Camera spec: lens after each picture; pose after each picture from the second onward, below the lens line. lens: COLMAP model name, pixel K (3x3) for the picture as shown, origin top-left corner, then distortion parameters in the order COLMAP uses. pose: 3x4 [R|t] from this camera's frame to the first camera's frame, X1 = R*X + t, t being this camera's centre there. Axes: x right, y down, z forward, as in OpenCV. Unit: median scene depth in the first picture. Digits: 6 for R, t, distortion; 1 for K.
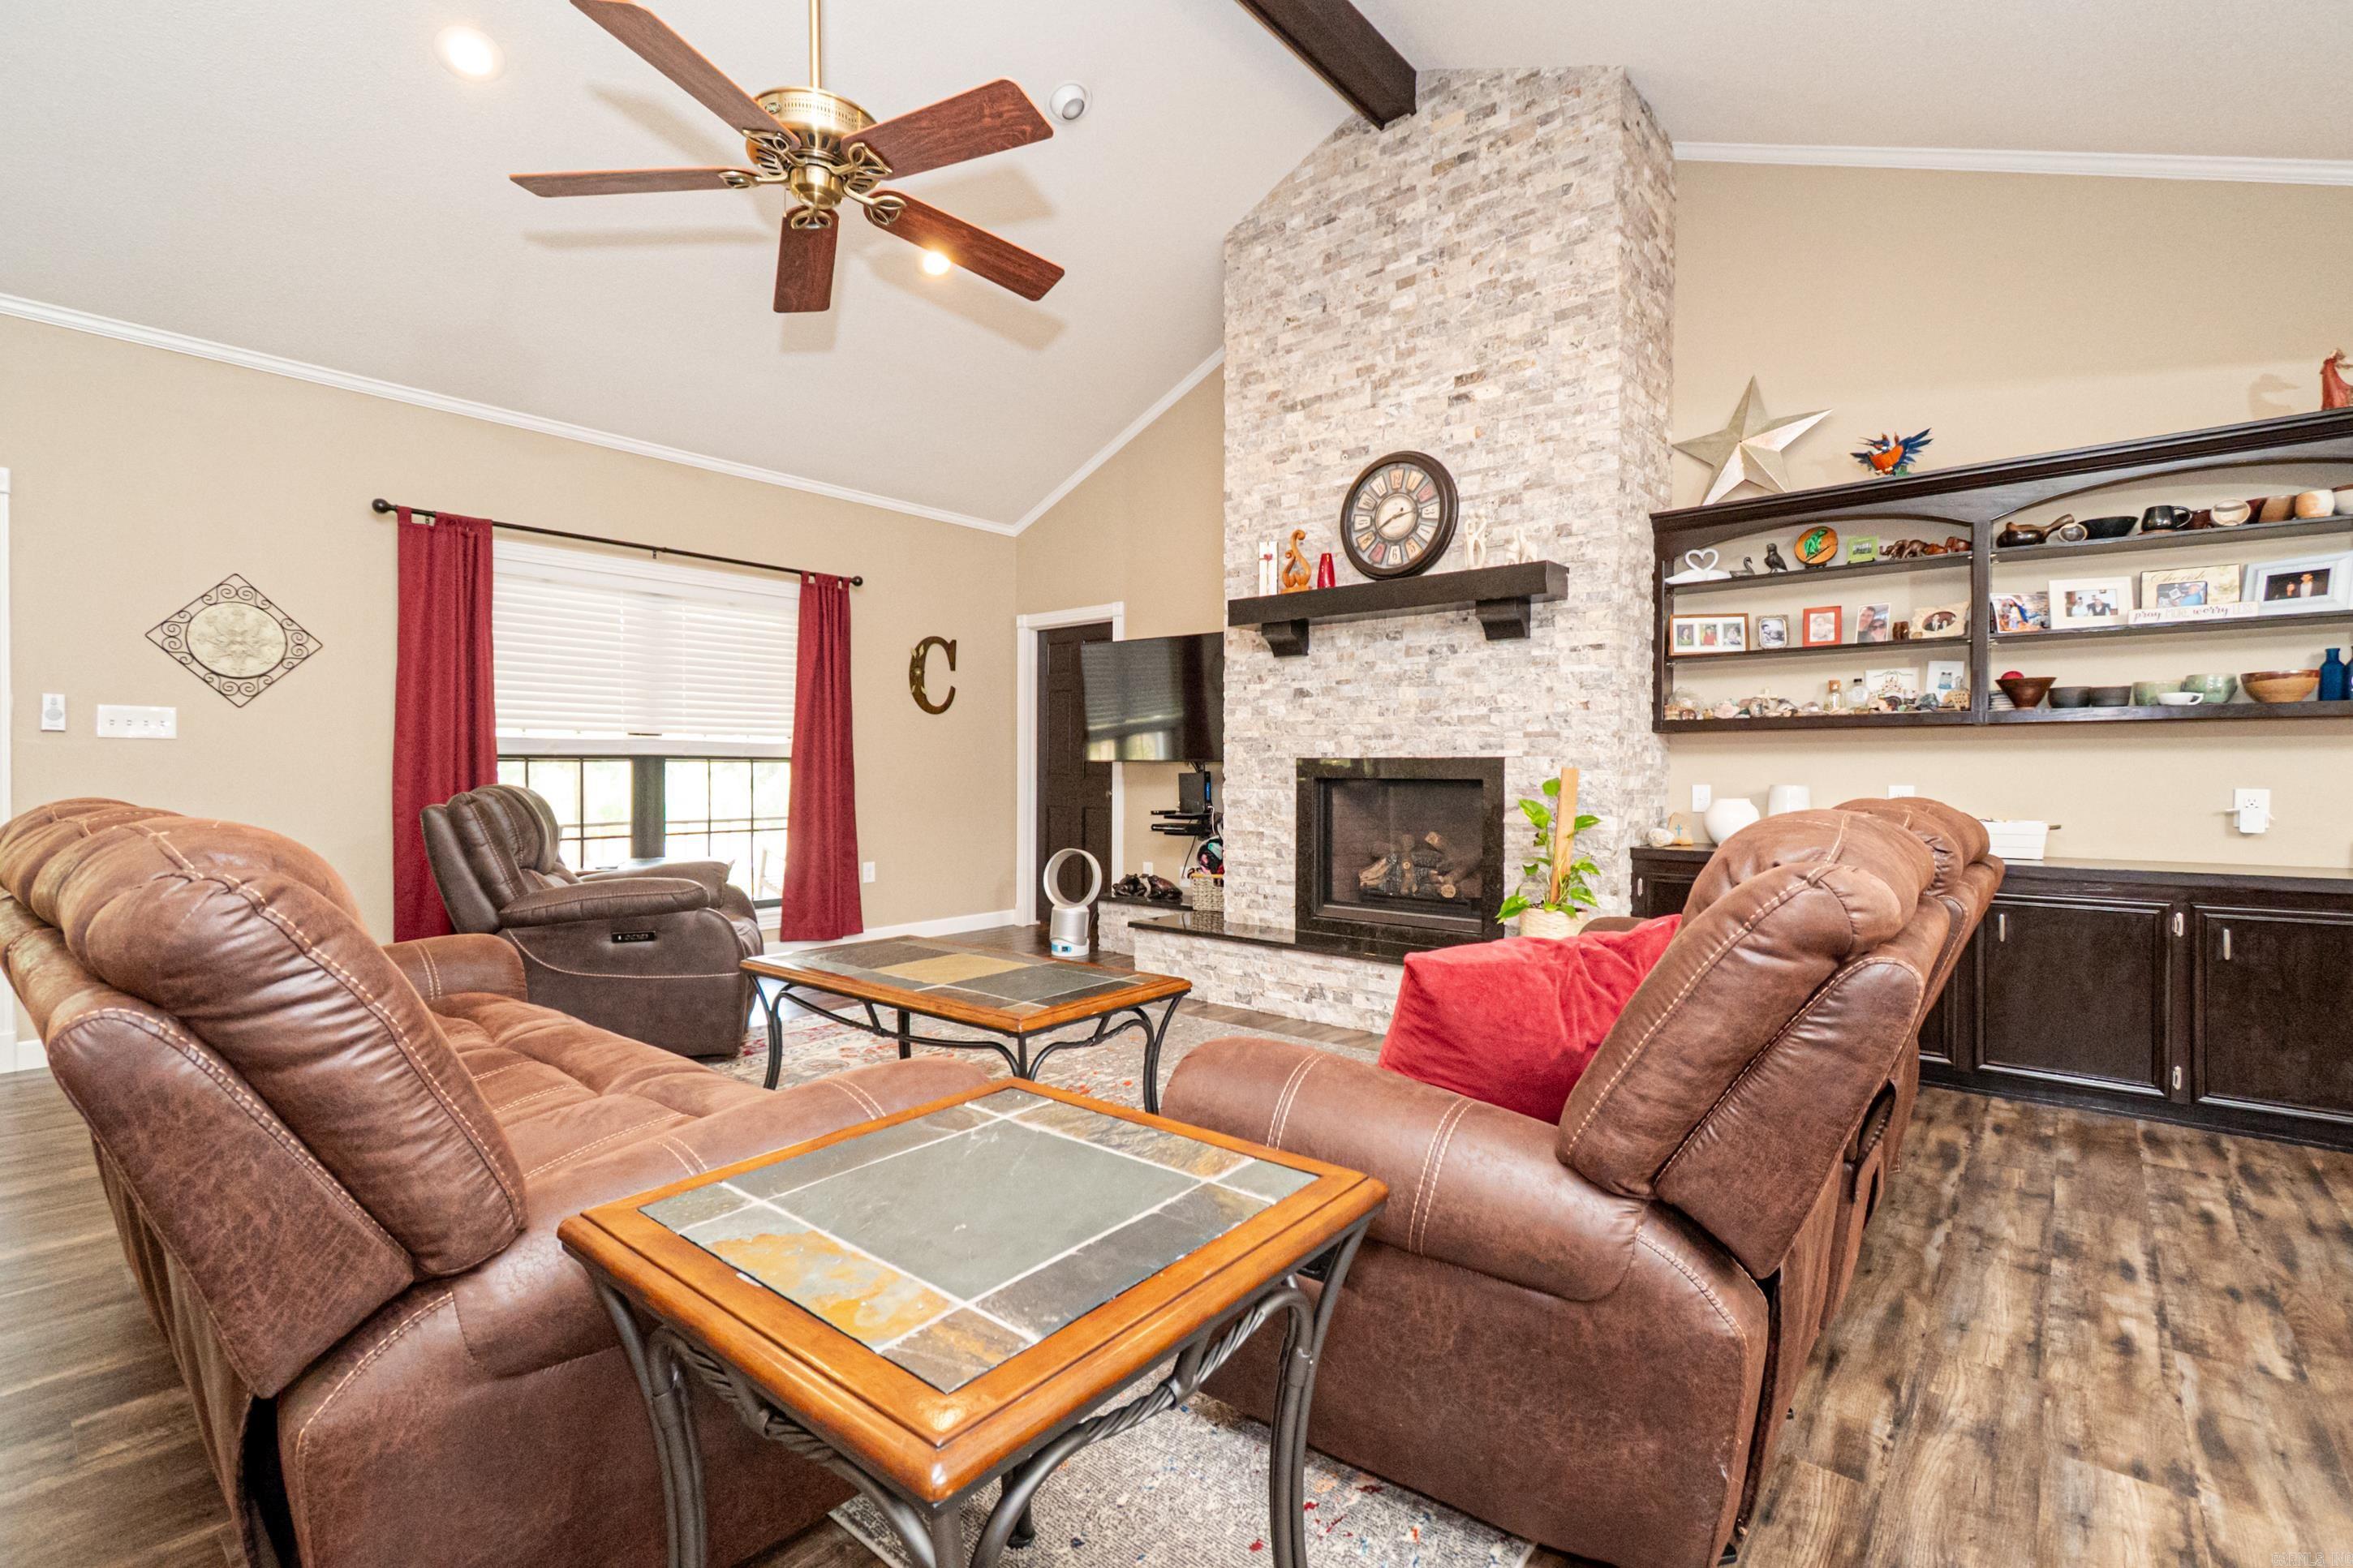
lens RADIAL K [[1043.8, 0, 1179.4], [0, 1043.8, 773.8], [0, 0, 1]] dist [0.012947, -0.006655]
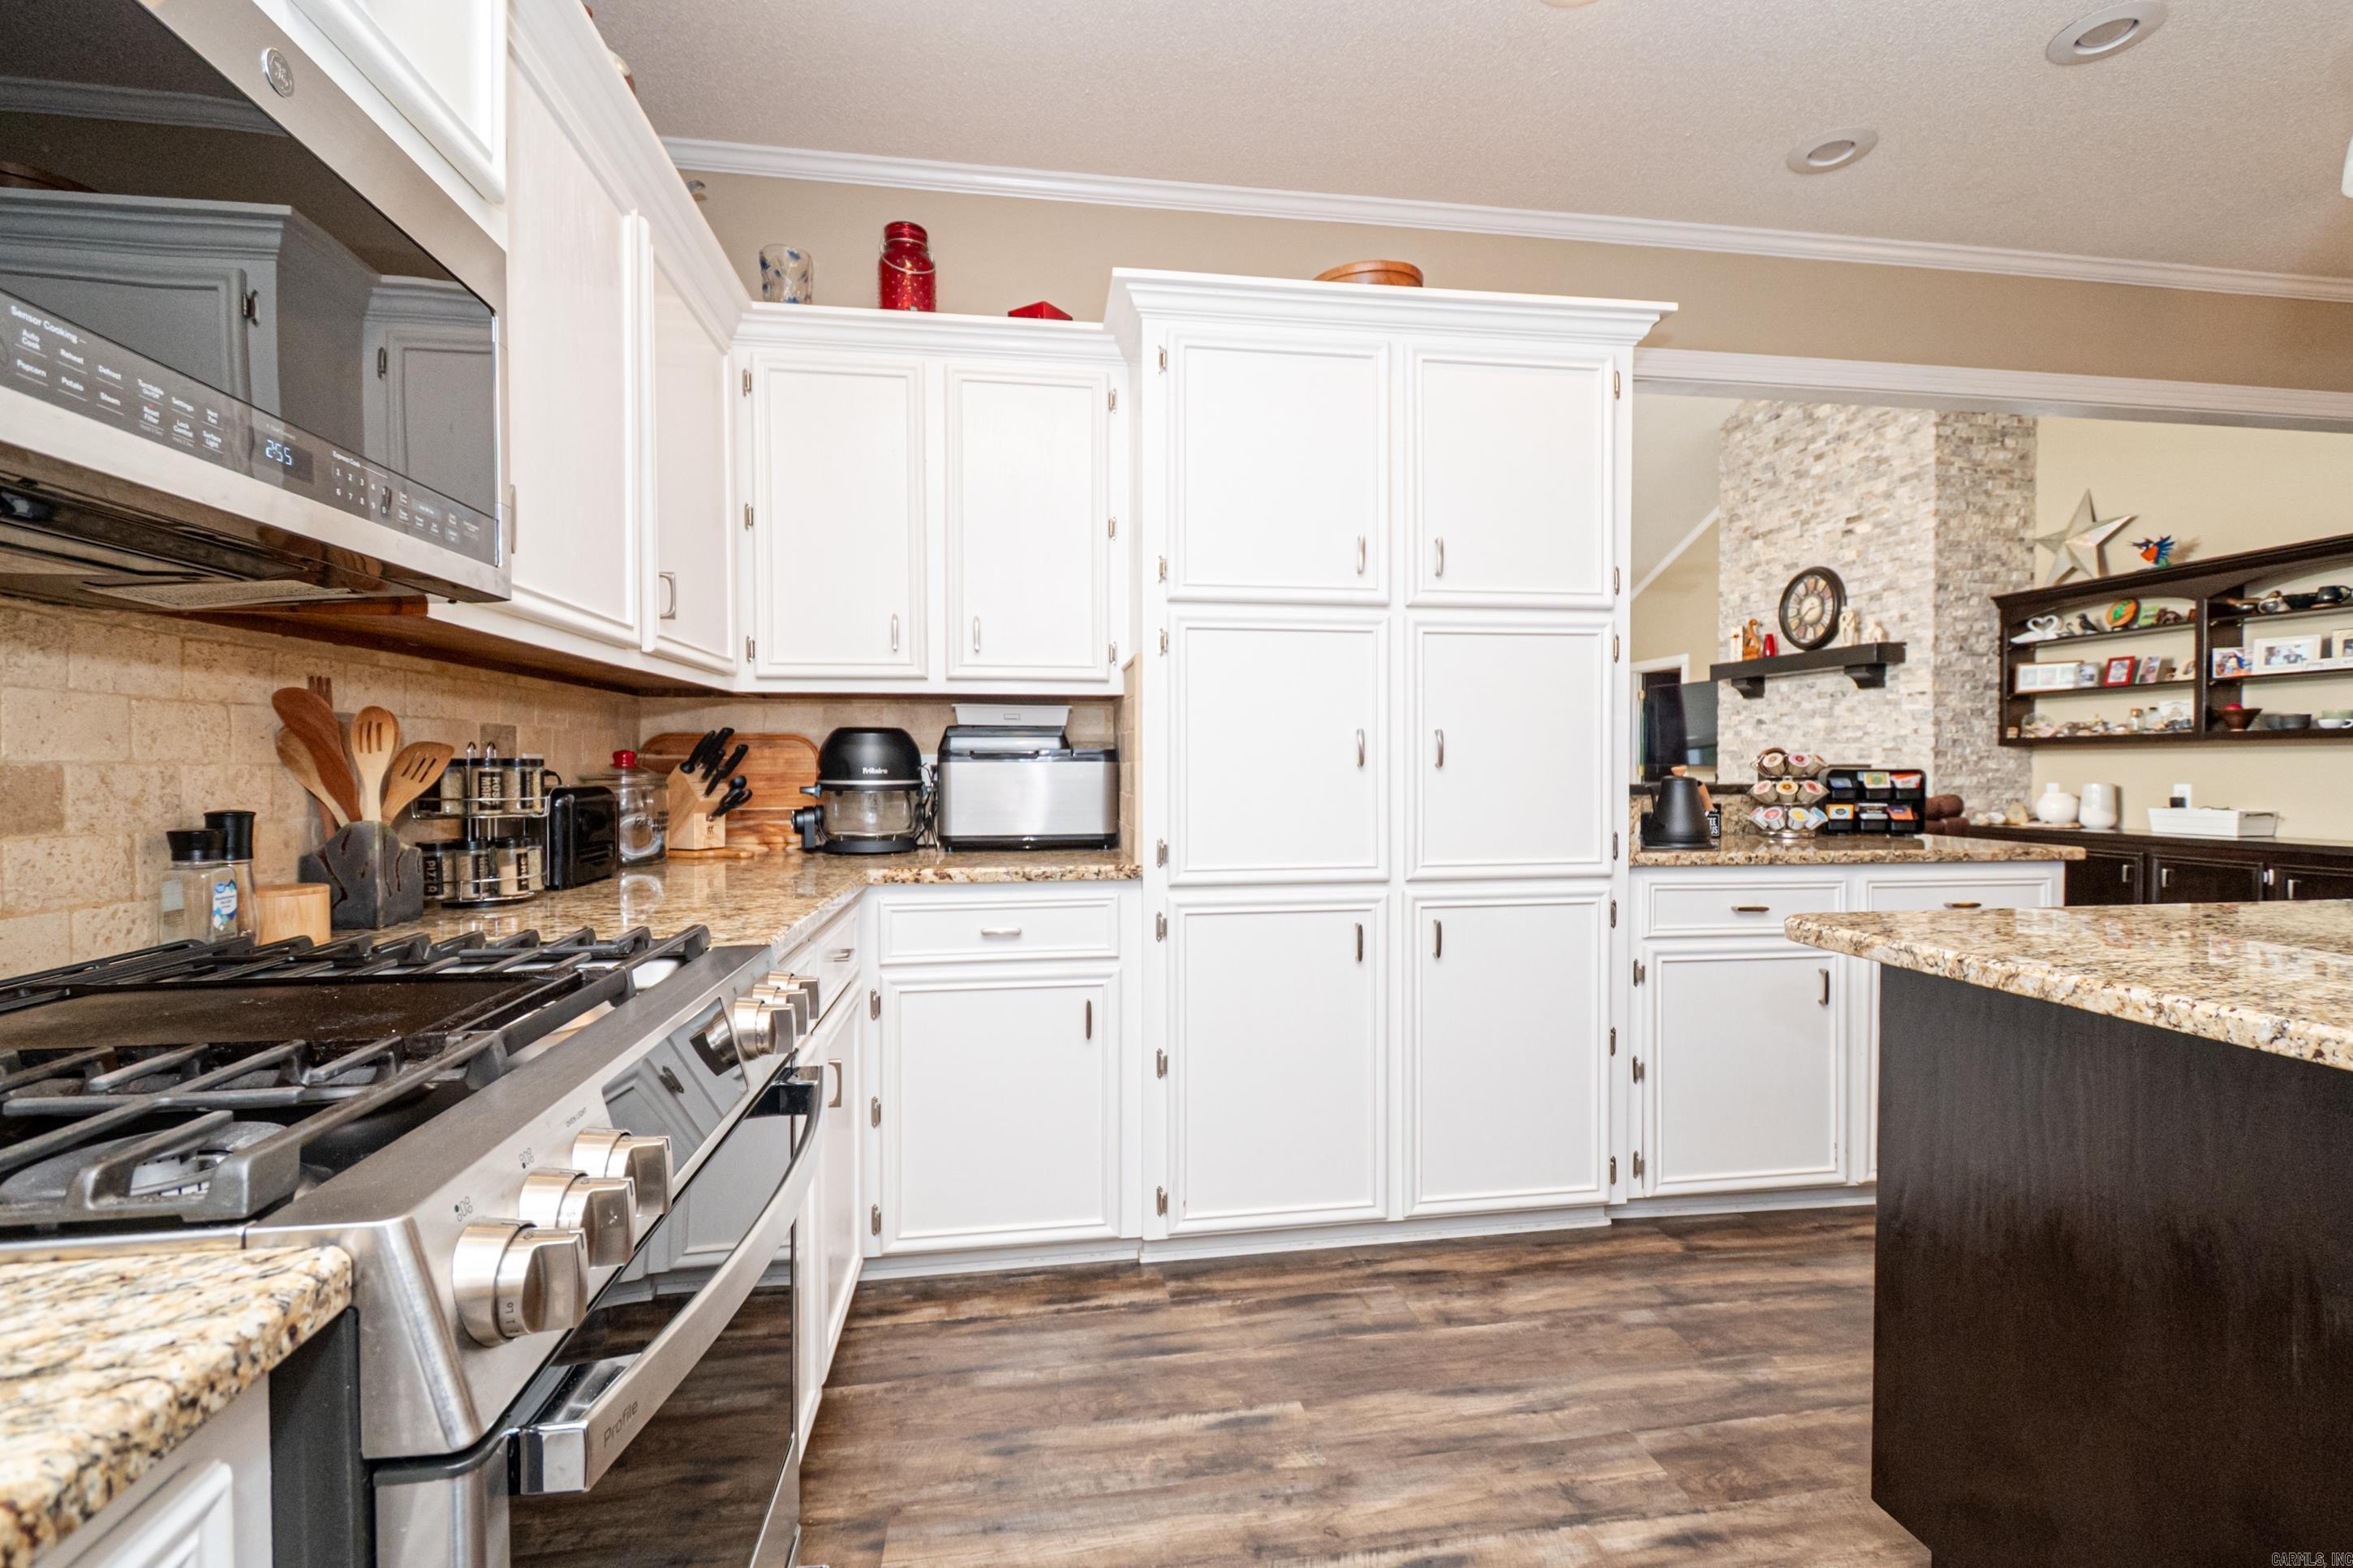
lens RADIAL K [[1043.8, 0, 1179.4], [0, 1043.8, 773.8], [0, 0, 1]] dist [0.012947, -0.006655]
pose [[0.759572, 0.003946, -0.650411, 0.523443], [-0.002830, 0.999992, 0.002762, -0.002747], [0.650417, -0.000258, 0.759577, -0.816066]]
